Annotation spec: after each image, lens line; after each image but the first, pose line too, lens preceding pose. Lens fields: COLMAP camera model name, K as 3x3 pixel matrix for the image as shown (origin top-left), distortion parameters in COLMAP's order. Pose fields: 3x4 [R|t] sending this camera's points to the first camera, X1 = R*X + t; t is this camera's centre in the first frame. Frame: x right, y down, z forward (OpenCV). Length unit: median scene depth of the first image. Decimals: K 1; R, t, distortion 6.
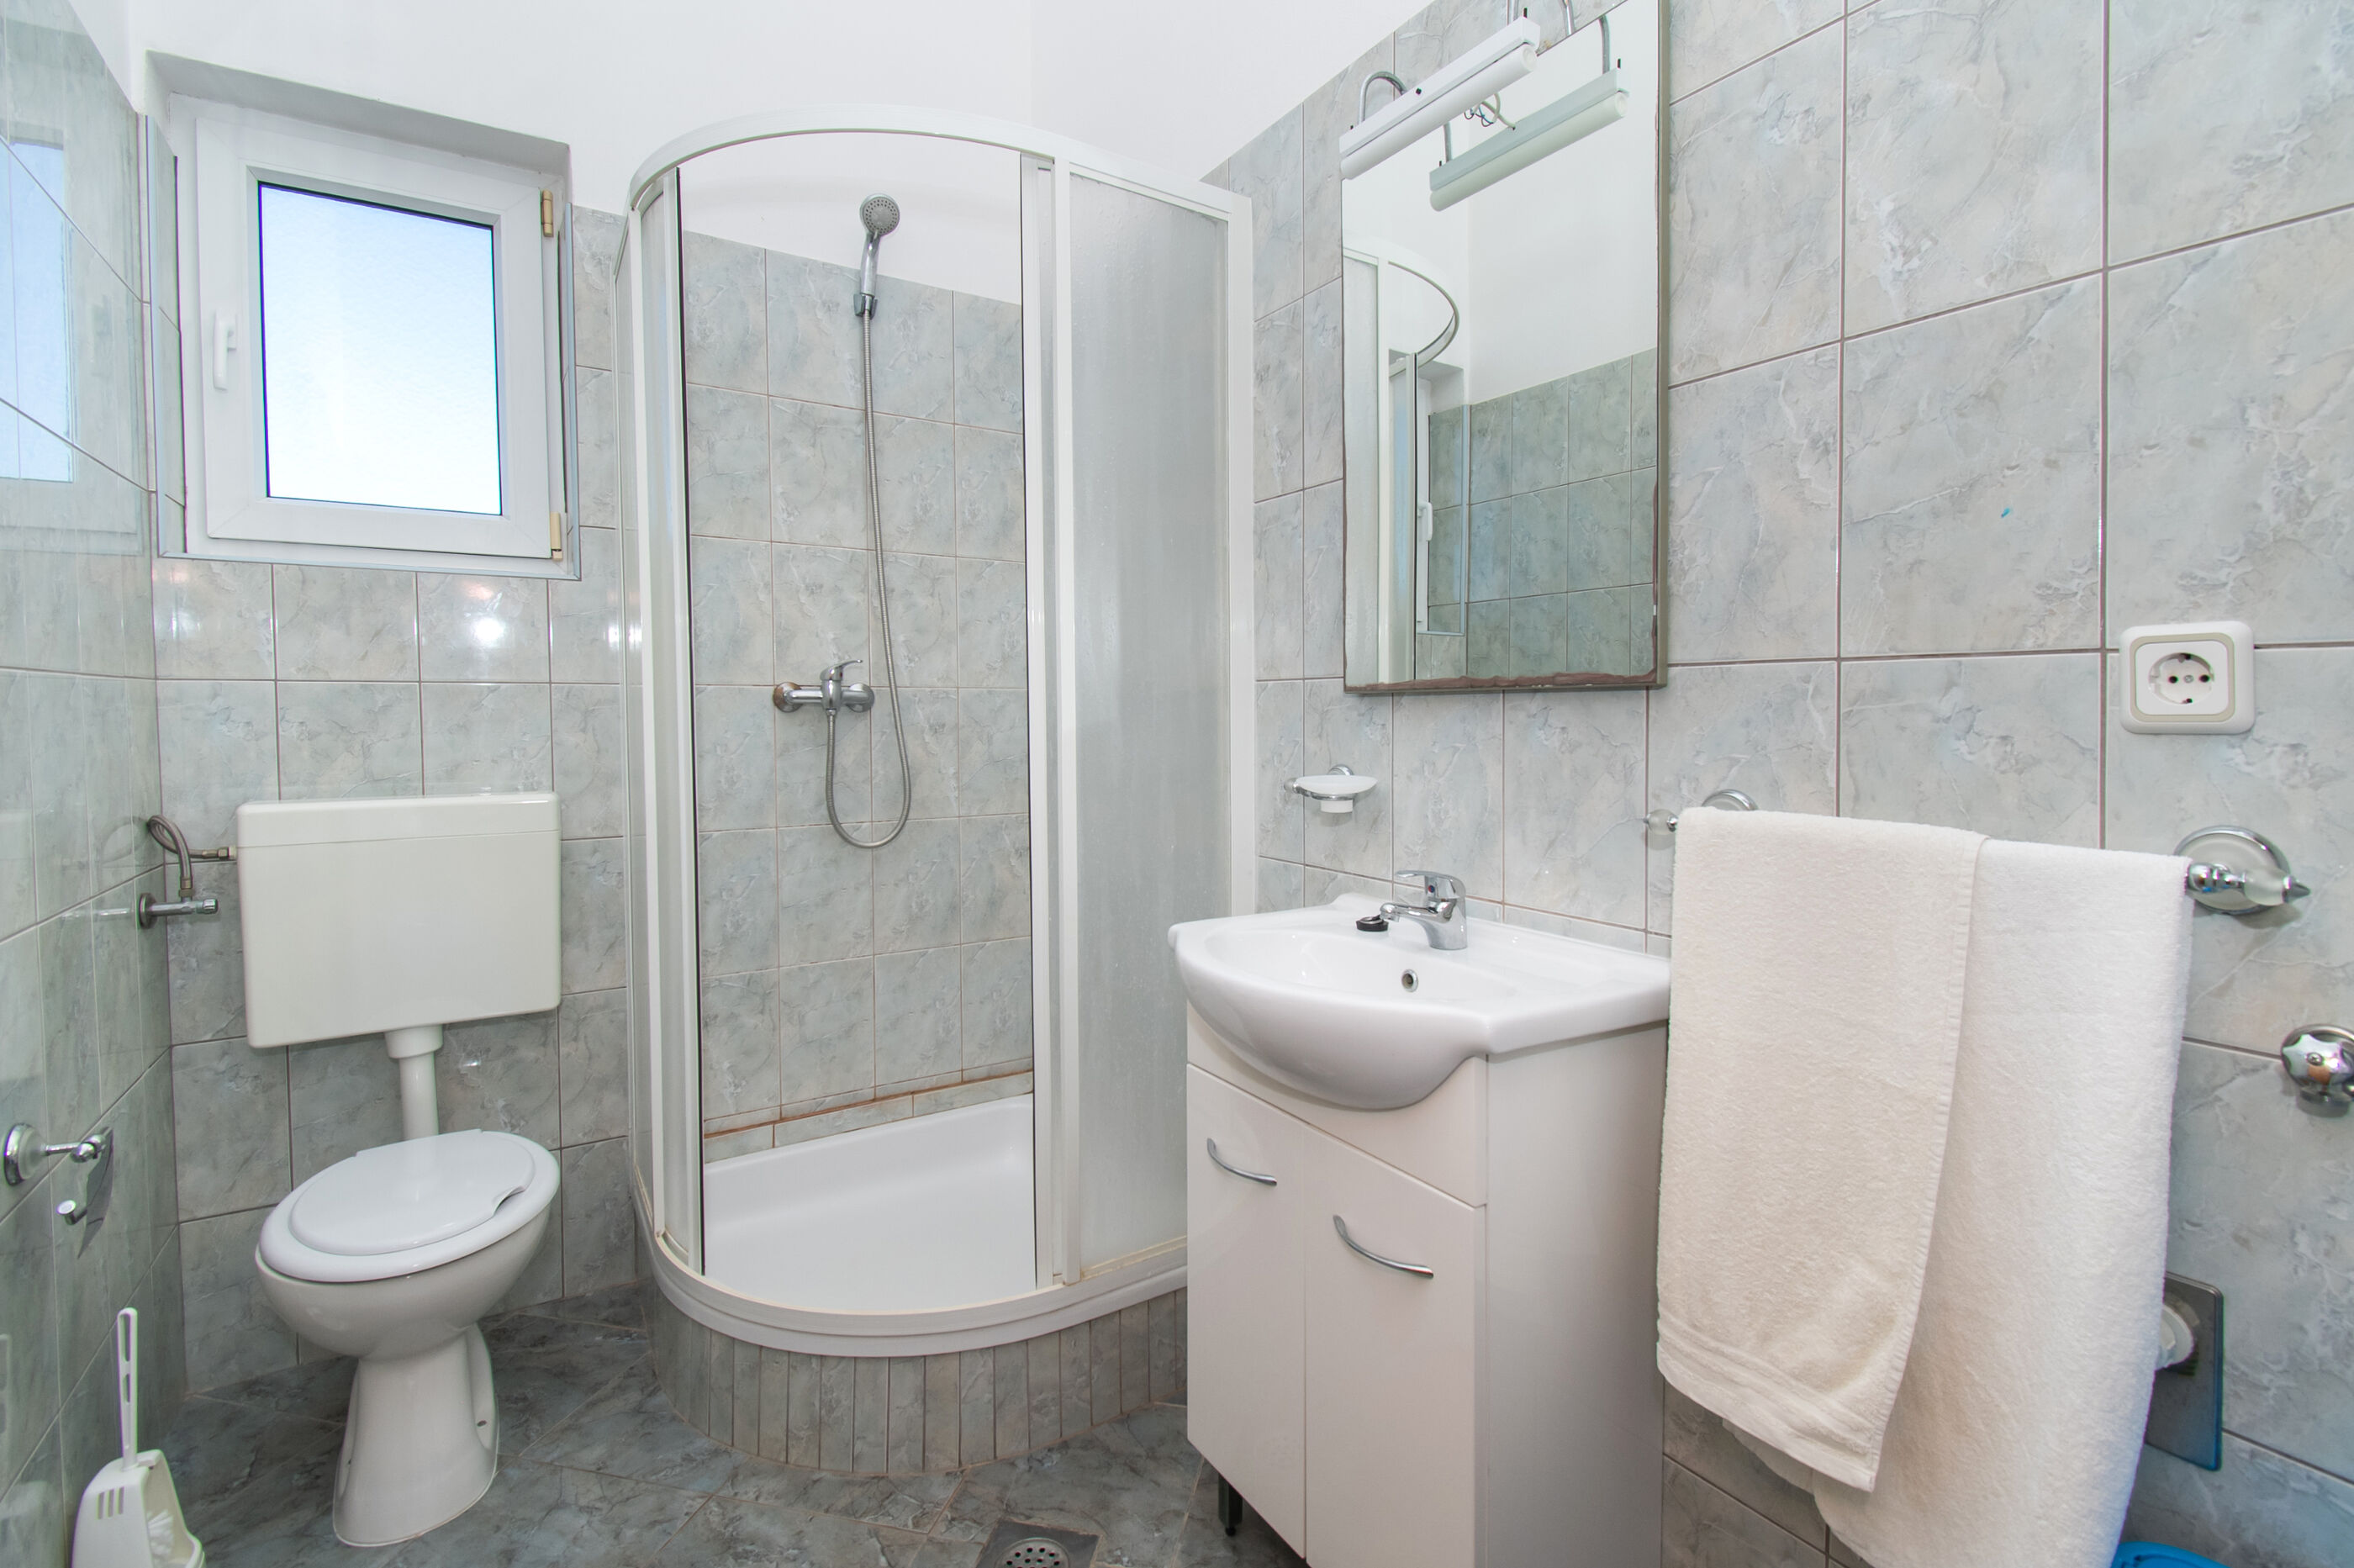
lens RADIAL K [[1071.4, 0, 1190.1], [0, 1071.4, 769.2], [0, 0, 1]] dist [-0.013031, -0.008875]
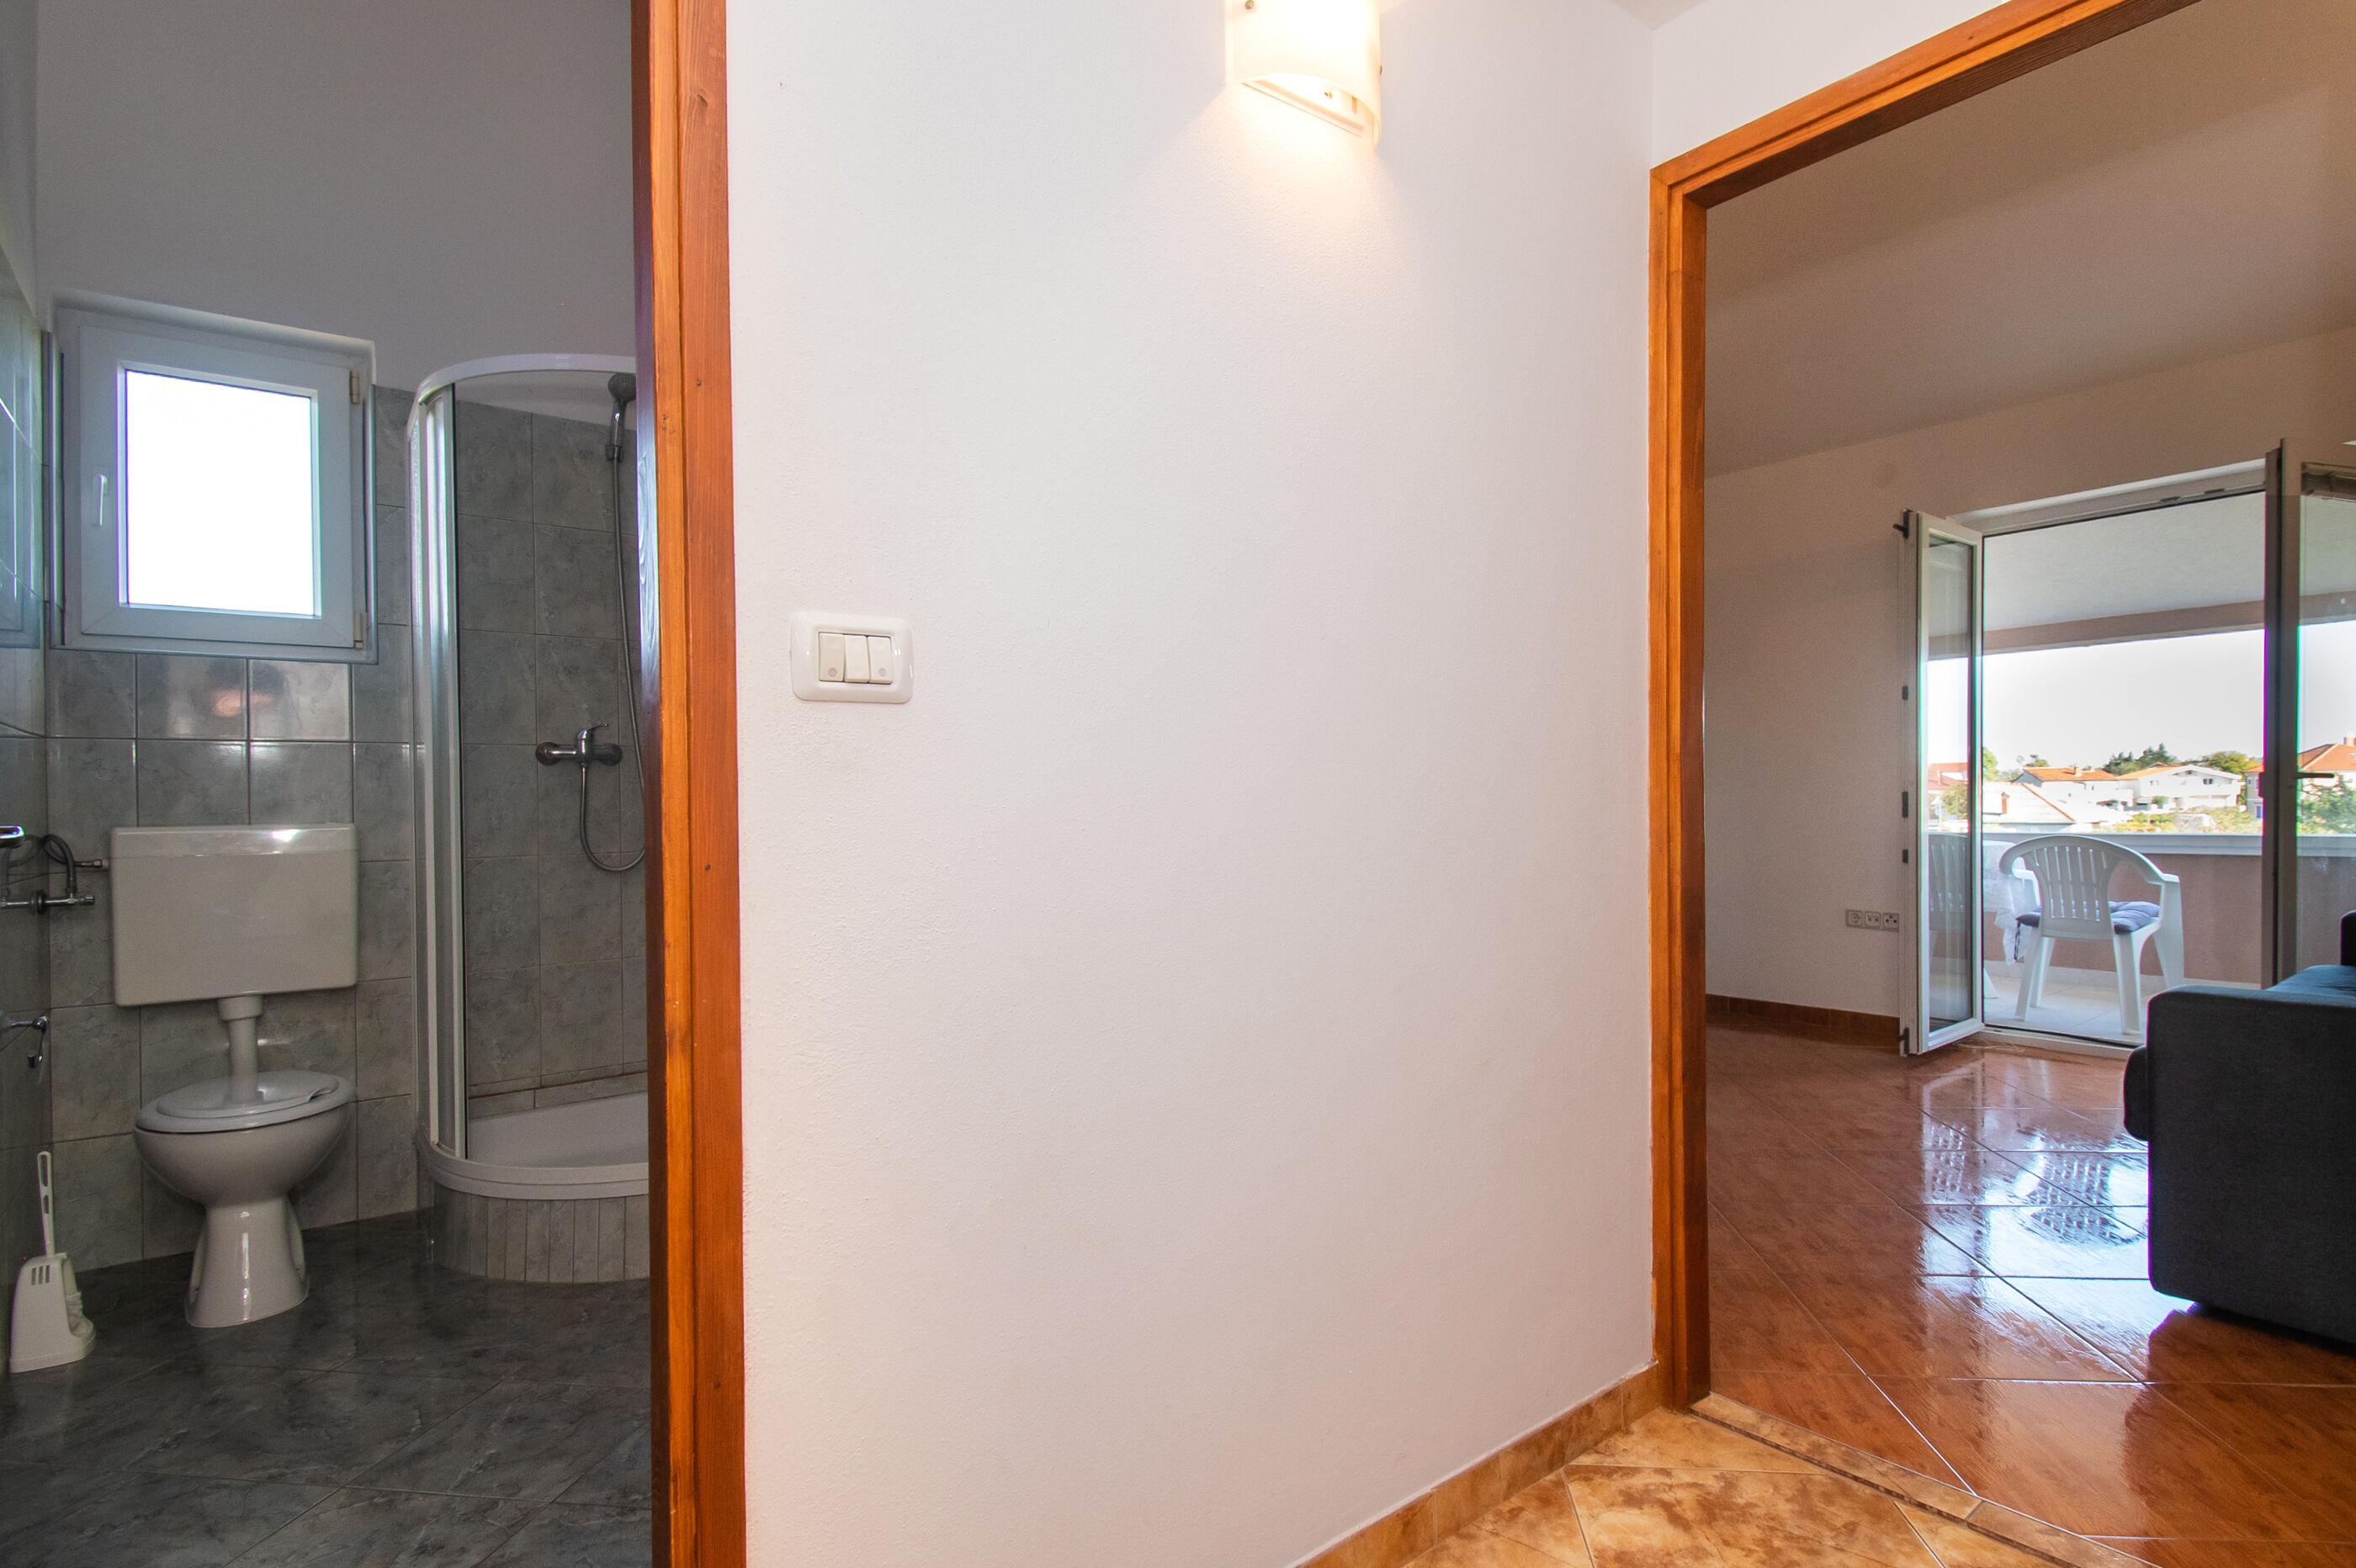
lens RADIAL K [[1072.1, 0, 1166.8], [0, 1072.1, 797.6], [0, 0, 1]] dist [-0.013031, -0.008875]
pose [[0.991956, -0.010260, 0.126166, 0.214049], [0.015309, 0.999117, -0.039119, 0.050240], [-0.125653, 0.040736, 0.991238, -0.390443]]
